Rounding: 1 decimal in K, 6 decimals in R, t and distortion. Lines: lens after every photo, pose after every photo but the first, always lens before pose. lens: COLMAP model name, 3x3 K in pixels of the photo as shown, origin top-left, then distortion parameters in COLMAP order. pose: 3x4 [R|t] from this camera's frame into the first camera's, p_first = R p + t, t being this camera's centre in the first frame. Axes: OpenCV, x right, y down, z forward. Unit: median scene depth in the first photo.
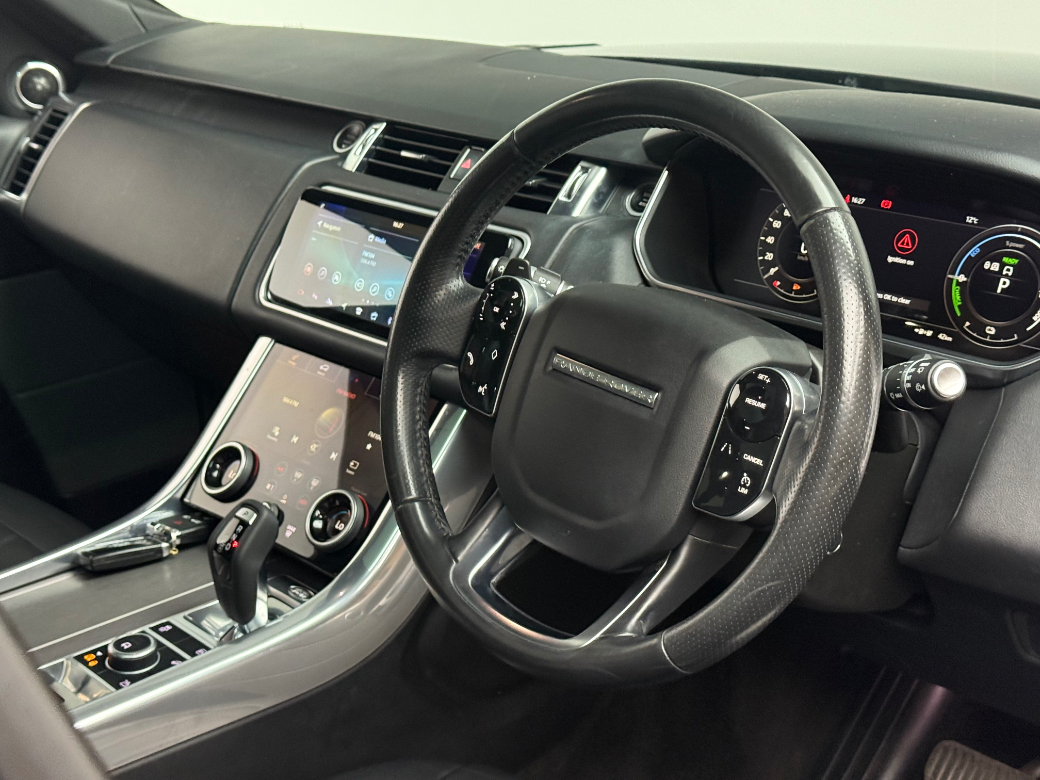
lens RADIAL K [[1507.9, 0, 520.2], [0, 1507.9, 389.3], [0, 0, 1]] dist [0.015677, 0.000000]
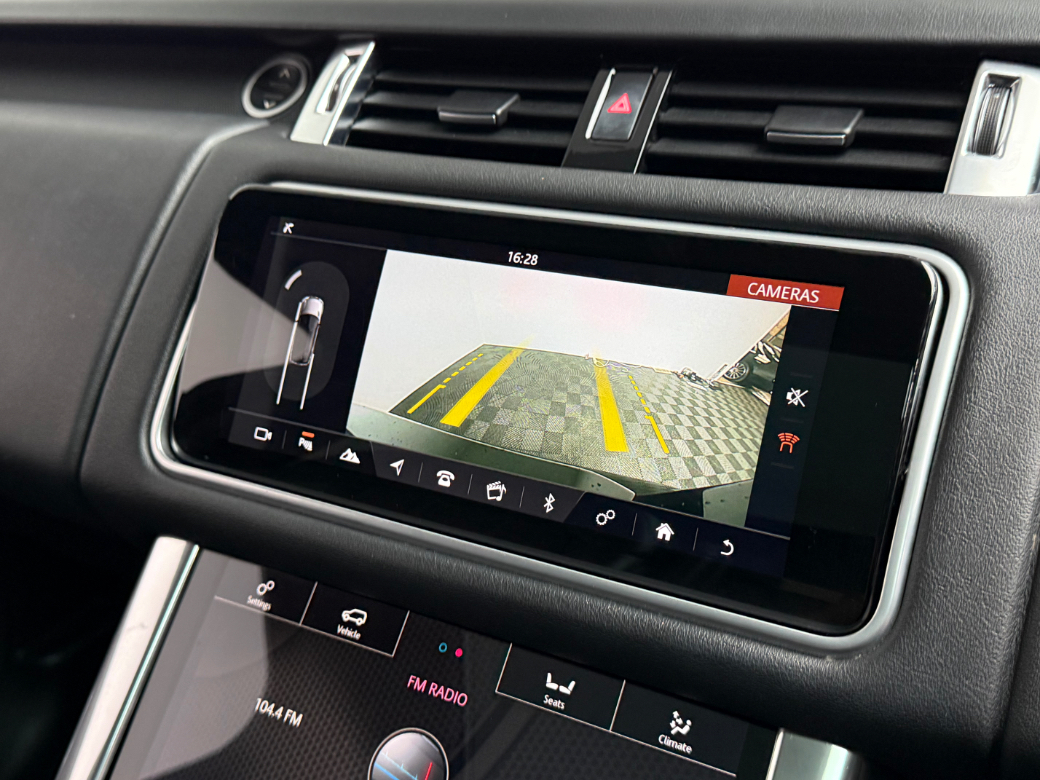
lens RADIAL K [[1124.2, 0, 512.3], [0, 1124.2, 390.3], [0, 0, 1]] dist [0.121772, 0.000000]
pose [[0.963315, -0.102391, 0.248073, -0.151233], [0.095919, 0.994661, 0.038073, -0.079399], [-0.250647, -0.012881, 0.967993, 0.657795]]
